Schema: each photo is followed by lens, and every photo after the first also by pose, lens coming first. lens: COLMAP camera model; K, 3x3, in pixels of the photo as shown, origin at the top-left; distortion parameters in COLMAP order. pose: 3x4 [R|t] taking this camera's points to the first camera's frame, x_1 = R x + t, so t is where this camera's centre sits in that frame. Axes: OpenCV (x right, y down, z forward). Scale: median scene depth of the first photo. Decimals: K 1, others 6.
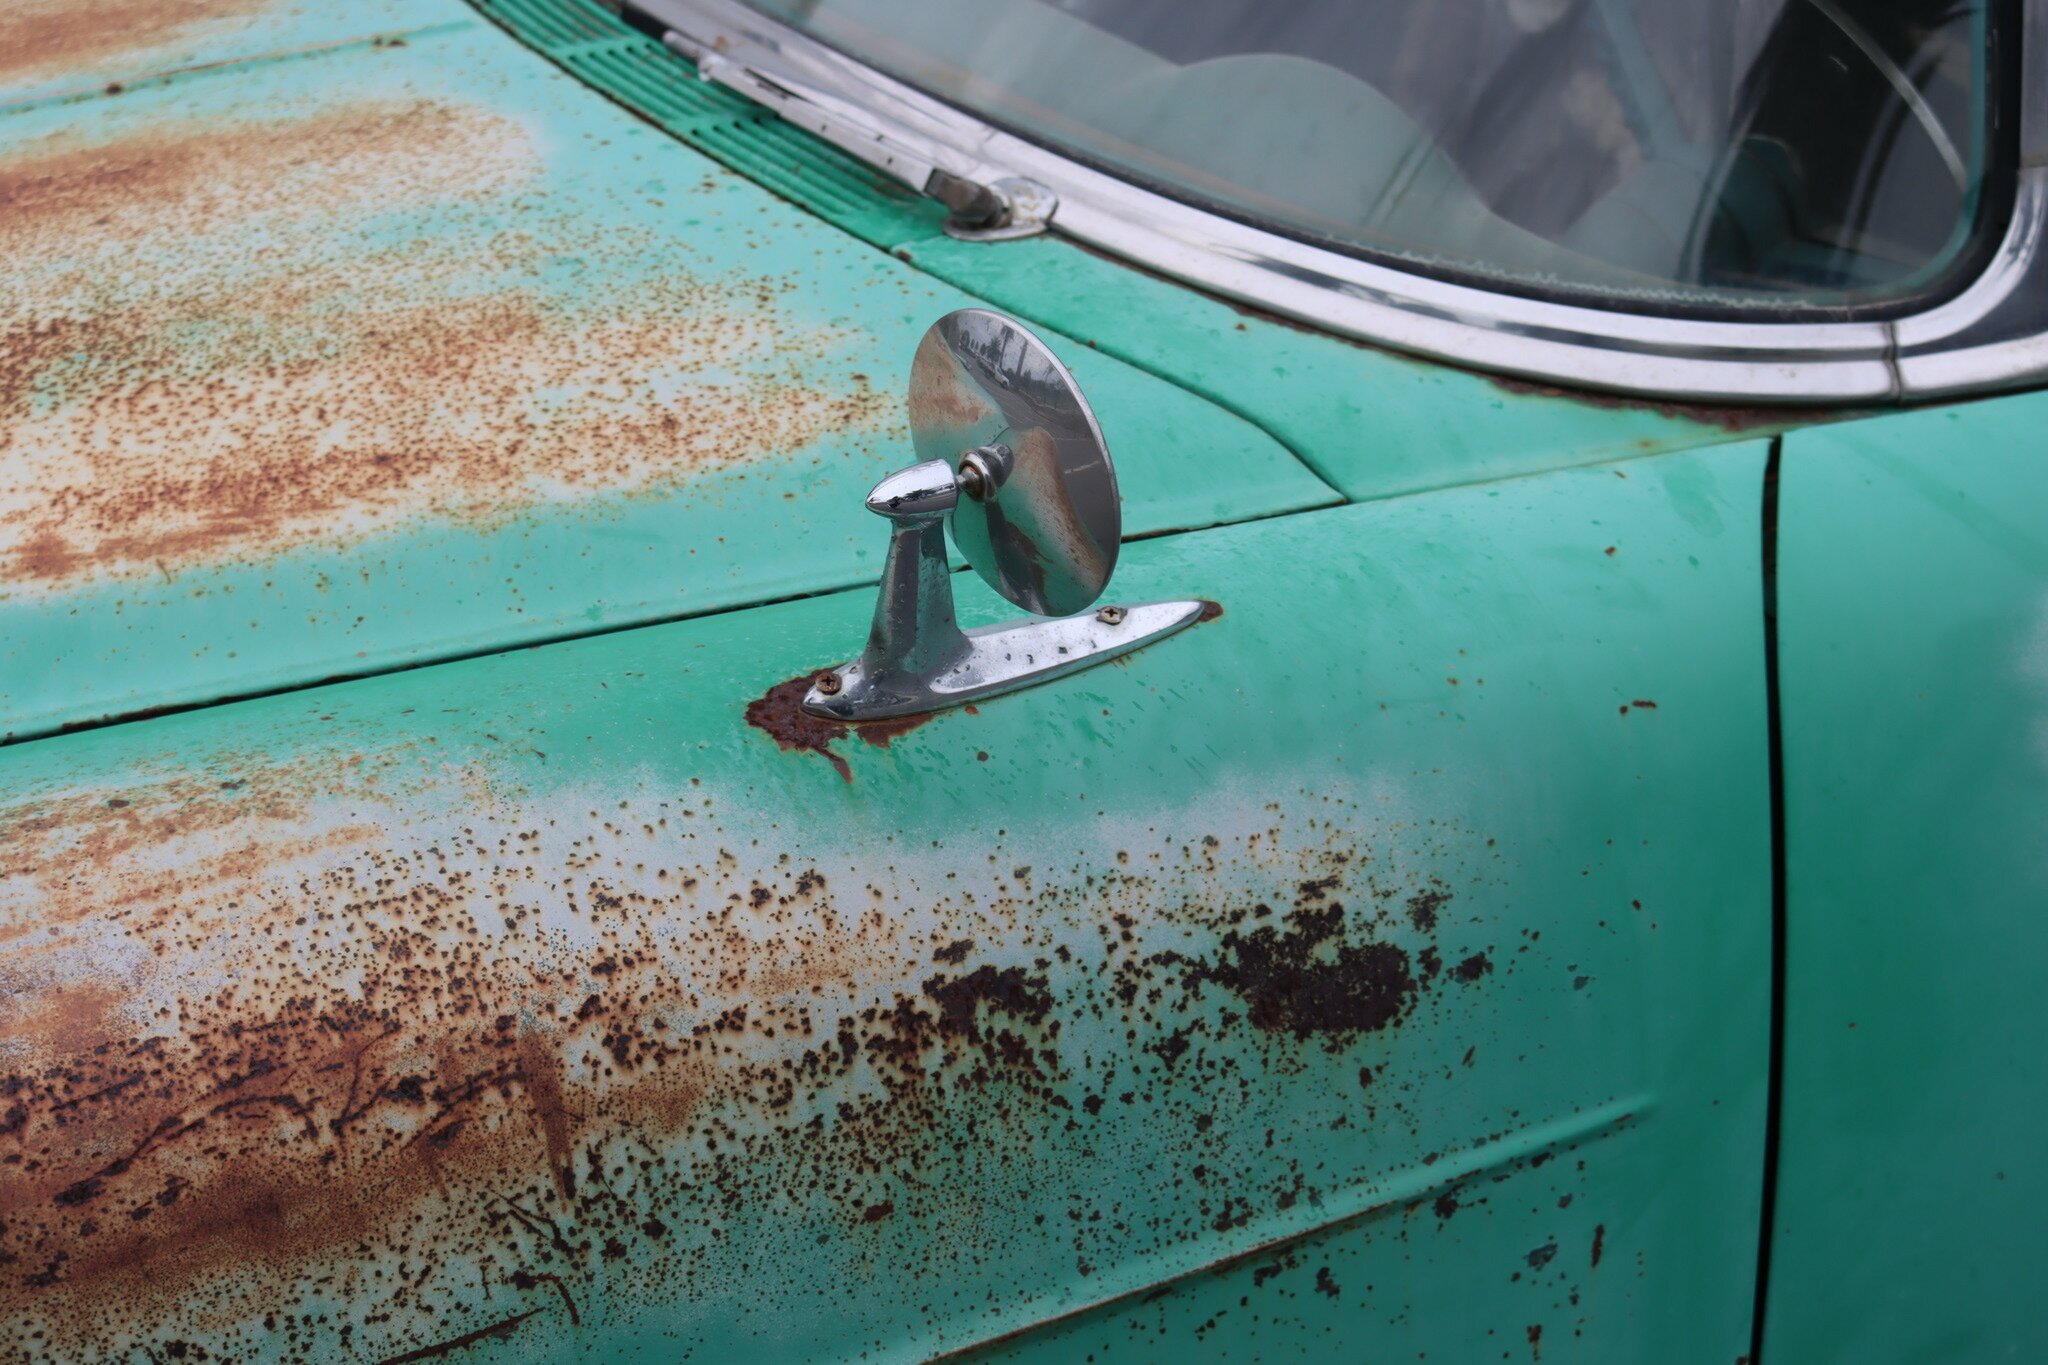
lens RADIAL K [[2743.4, 0, 1014.5], [0, 2743.4, 662.6], [0, 0, 1]] dist [-0.089425, 0.142142]
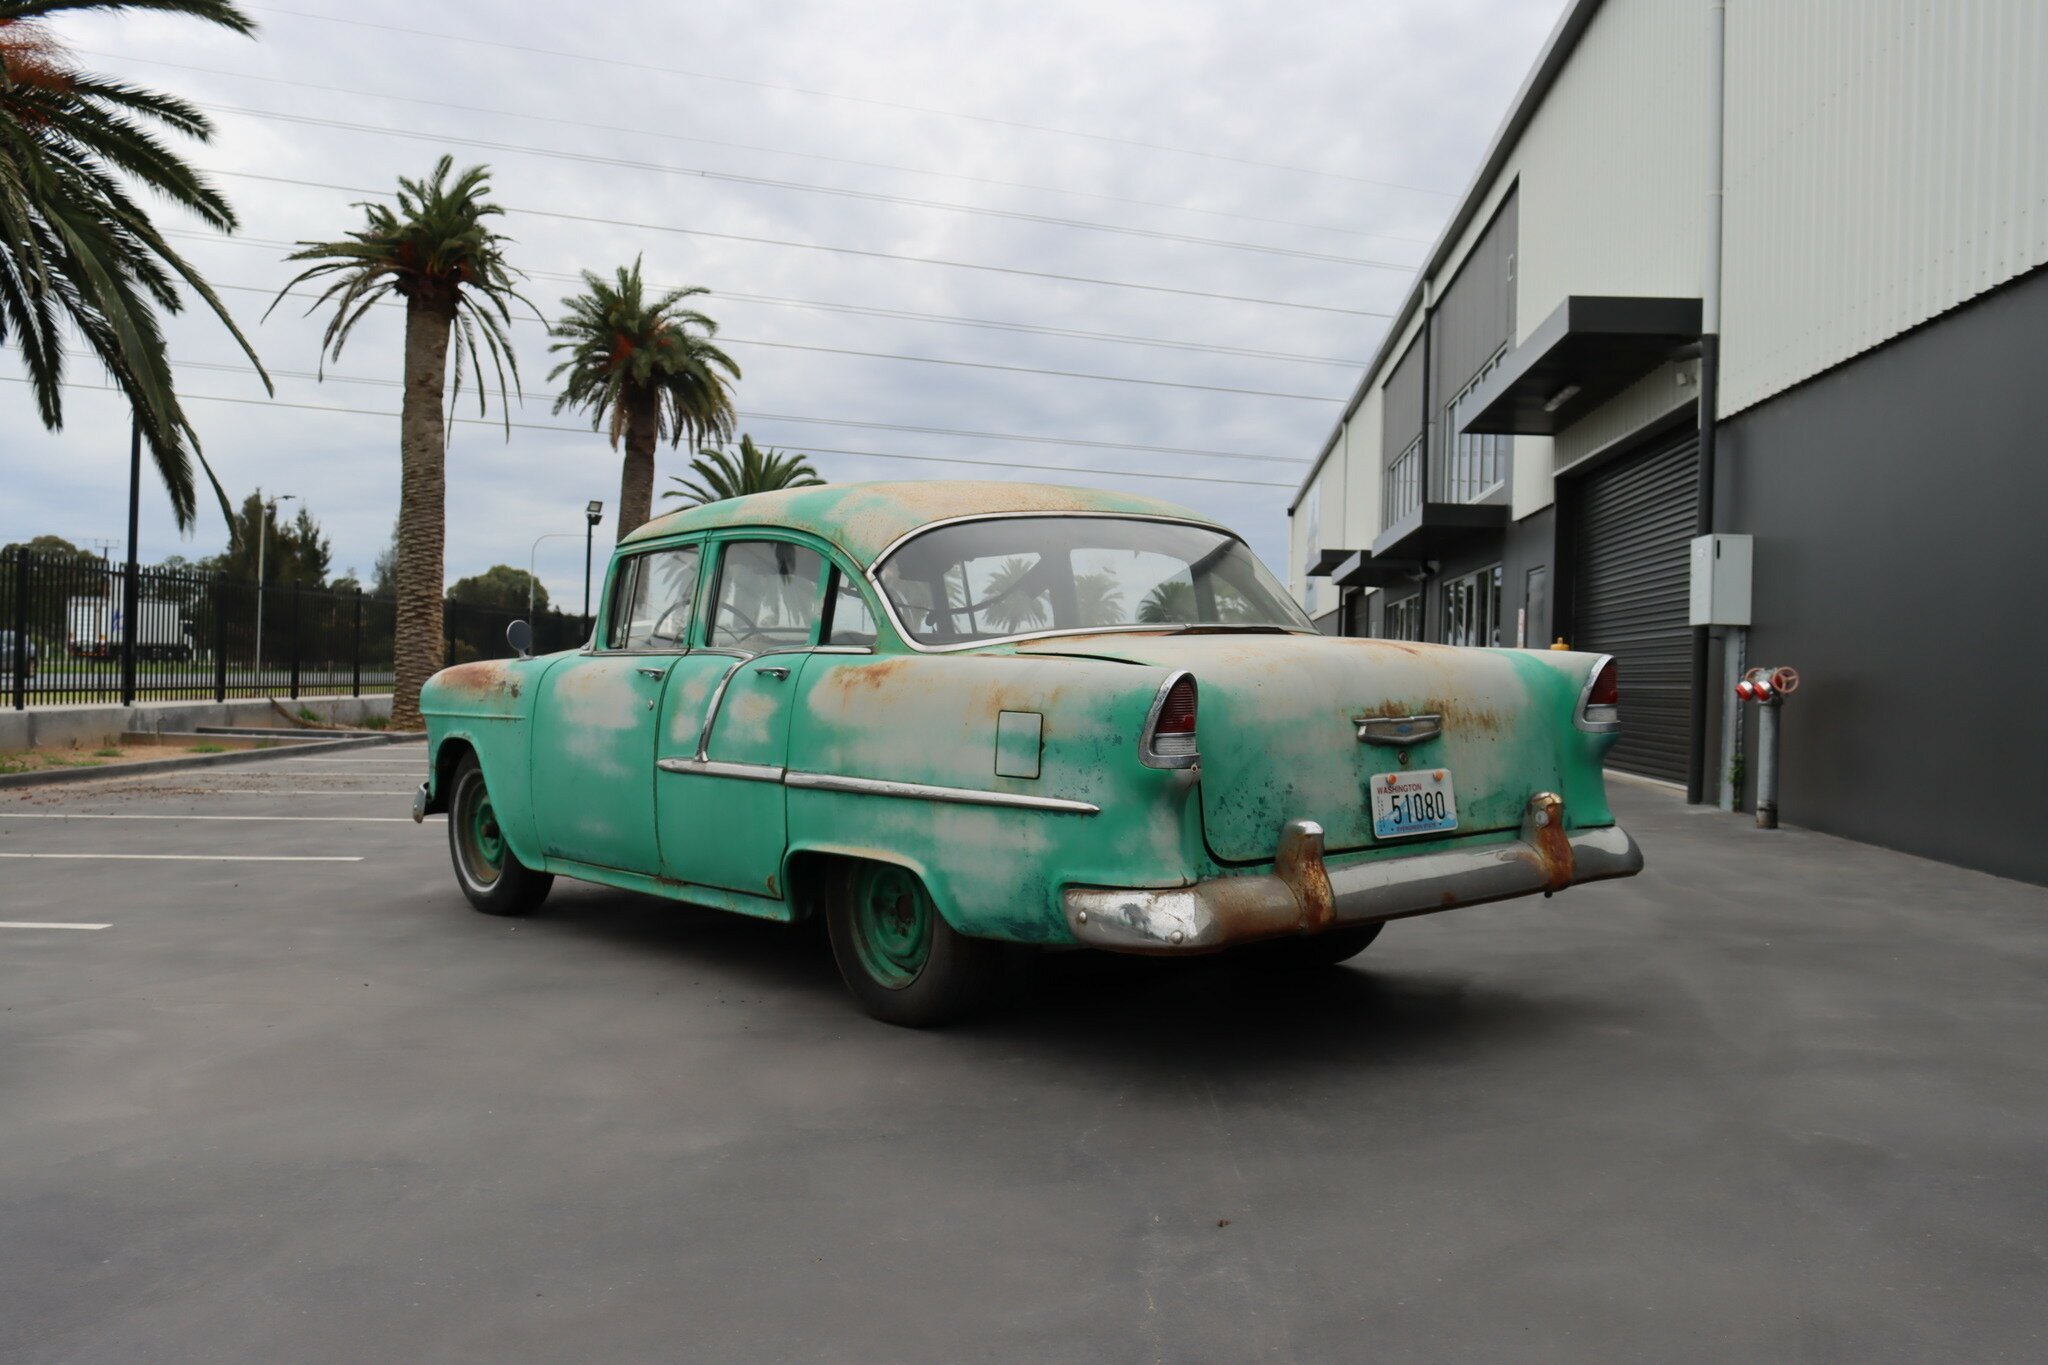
lens RADIAL K [[1770.5, 0, 1027.3], [0, 1770.5, 669.3], [0, 0, 1]] dist [-0.139635, 0.108067]
pose [[0.206486, 0.032456, -0.977911, 7.024796], [-0.423870, 0.903766, -0.059505, -0.381667], [0.881872, 0.426794, 0.200372, 1.409480]]
